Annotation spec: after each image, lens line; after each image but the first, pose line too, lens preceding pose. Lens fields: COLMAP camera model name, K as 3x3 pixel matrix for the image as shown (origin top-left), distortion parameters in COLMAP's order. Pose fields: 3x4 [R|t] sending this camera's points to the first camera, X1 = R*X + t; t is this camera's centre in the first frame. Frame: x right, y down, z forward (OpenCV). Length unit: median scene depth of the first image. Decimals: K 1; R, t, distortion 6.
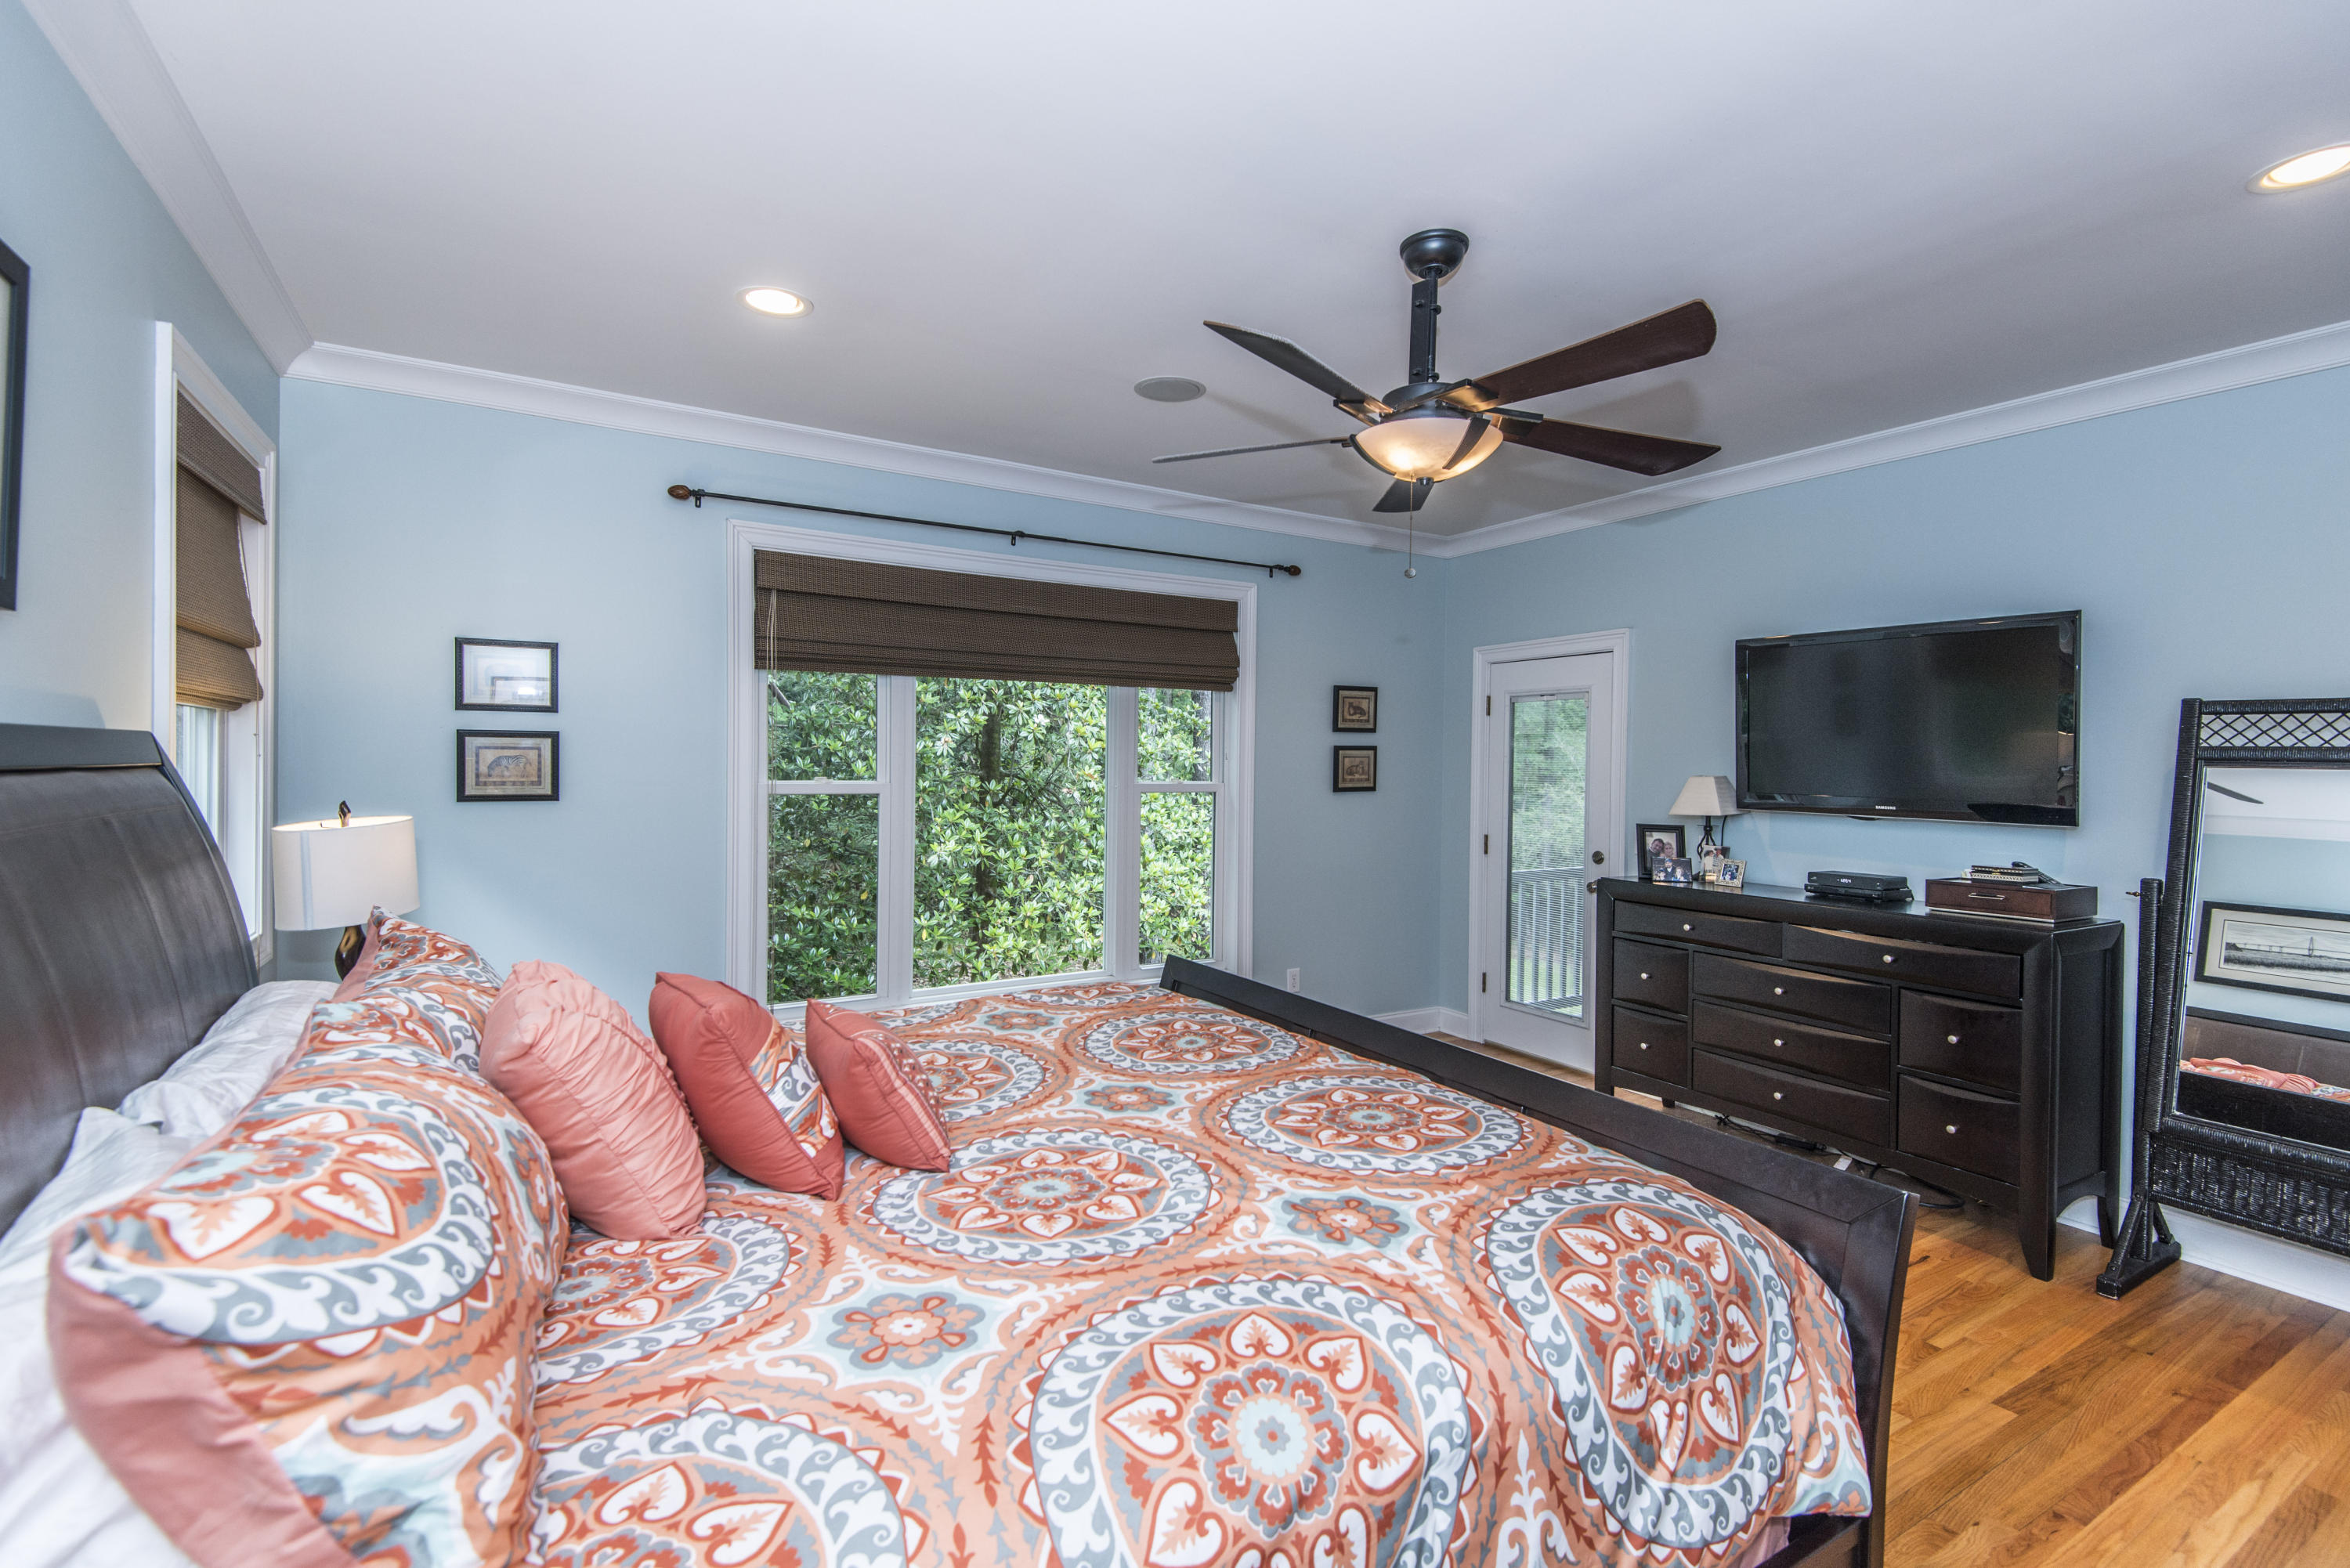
lens RADIAL K [[1057.2, 0, 1177.8], [0, 1057.2, 776.0], [0, 0, 1]] dist [0.034461, -0.019541]
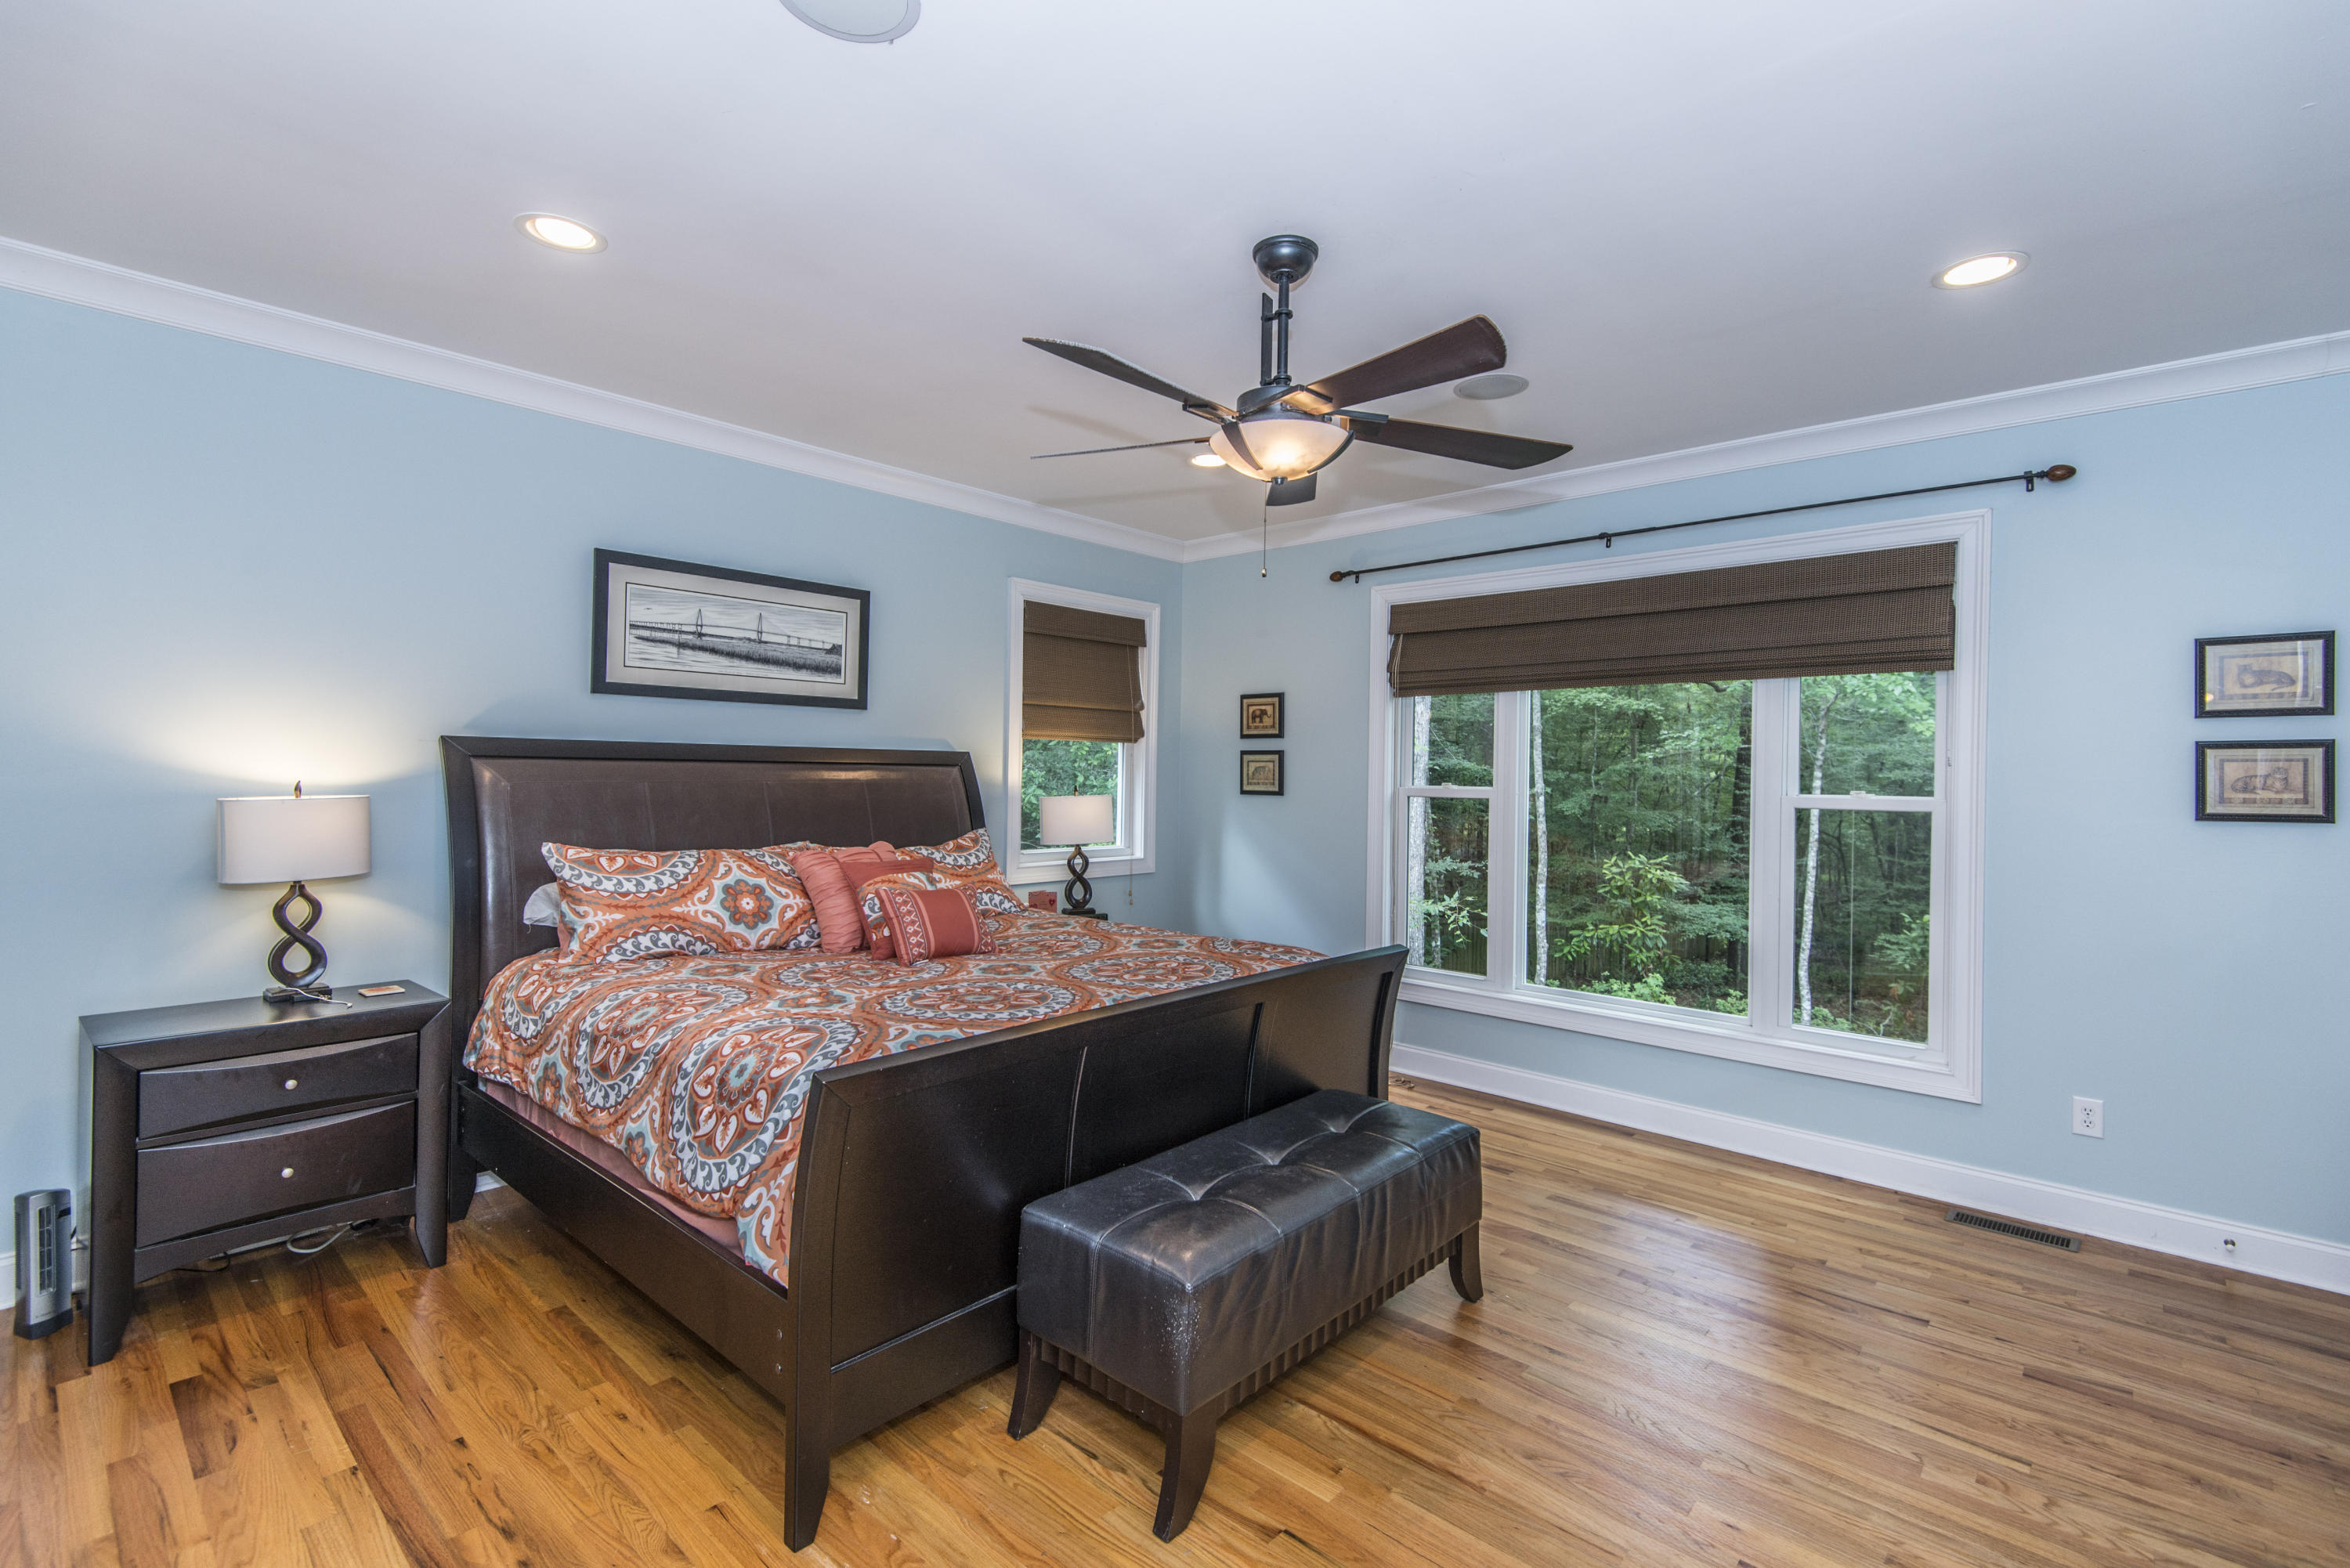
lens RADIAL K [[1057.2, 0, 1177.8], [0, 1057.2, 776.0], [0, 0, 1]] dist [0.034461, -0.019541]
pose [[0.290127, -0.005697, -0.956971, 0.831043], [-0.026337, 0.999556, -0.013935, 0.020237], [0.956626, 0.029246, 0.289849, 0.430901]]
